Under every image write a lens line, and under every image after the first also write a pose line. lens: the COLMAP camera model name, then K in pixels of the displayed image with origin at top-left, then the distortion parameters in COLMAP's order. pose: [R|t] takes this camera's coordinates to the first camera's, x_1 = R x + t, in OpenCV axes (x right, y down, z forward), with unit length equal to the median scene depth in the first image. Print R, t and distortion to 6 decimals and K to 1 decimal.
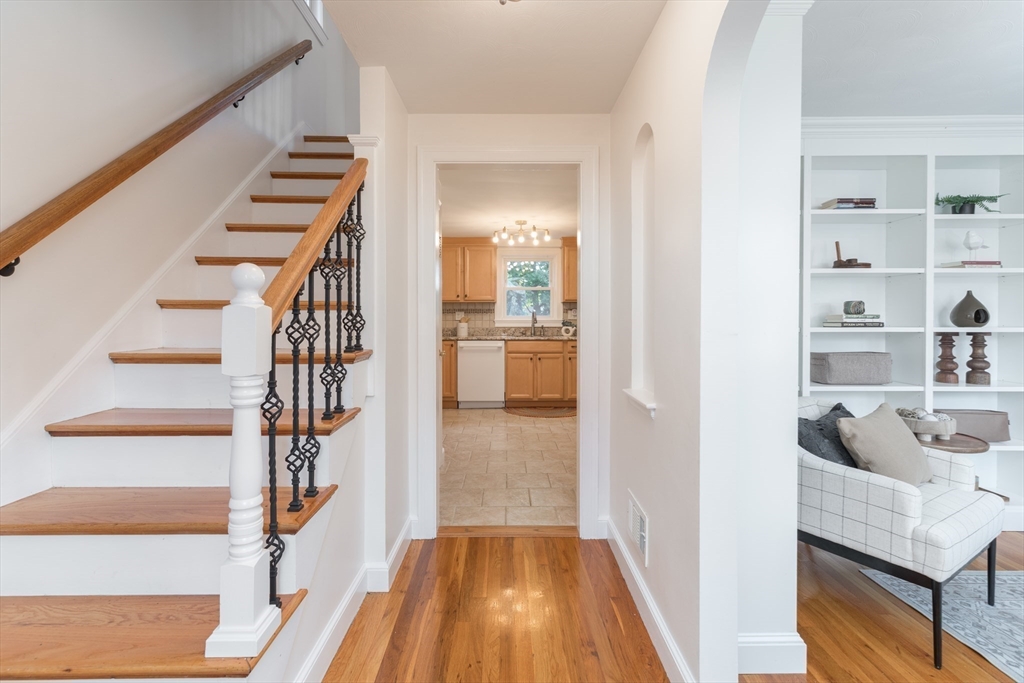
lens RADIAL K [[469.2, 0, 507.3], [0, 469.2, 320.7], [0, 0, 1]] dist [0.002209, 0.000300]
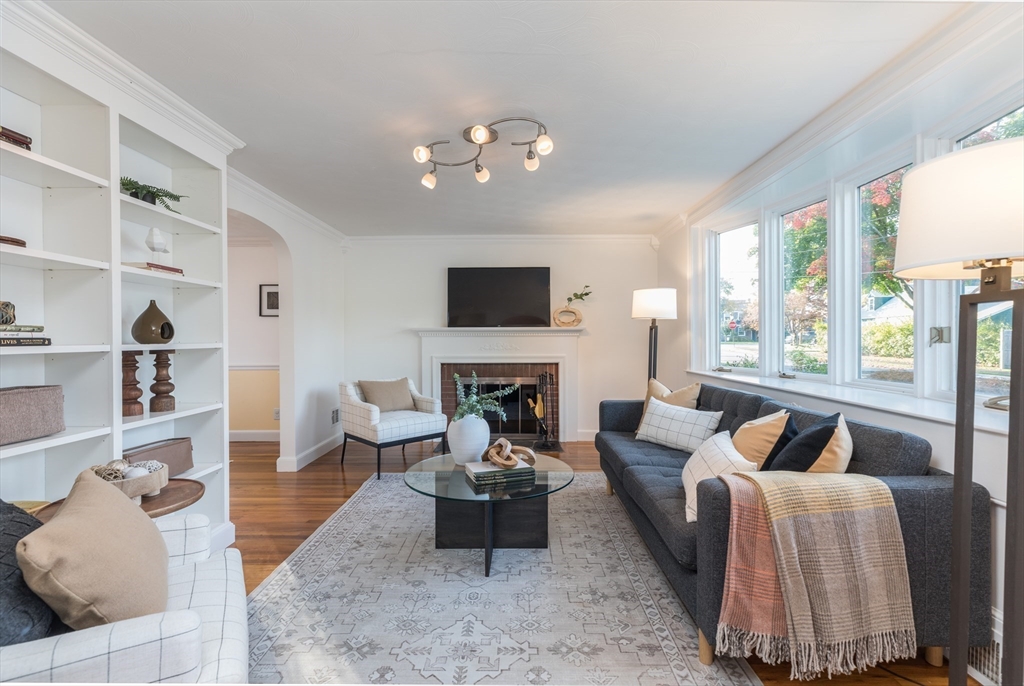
lens RADIAL K [[461.0, 0, 512.0], [0, 461.0, 343.0], [0, 0, 1]] dist [0.001651, 0.000446]
pose [[0.020995, -0.009749, 0.999732, 0.184360], [0.010548, 0.999899, 0.009529, 0.010847], [-0.999724, 0.010345, 0.021096, 0.354749]]
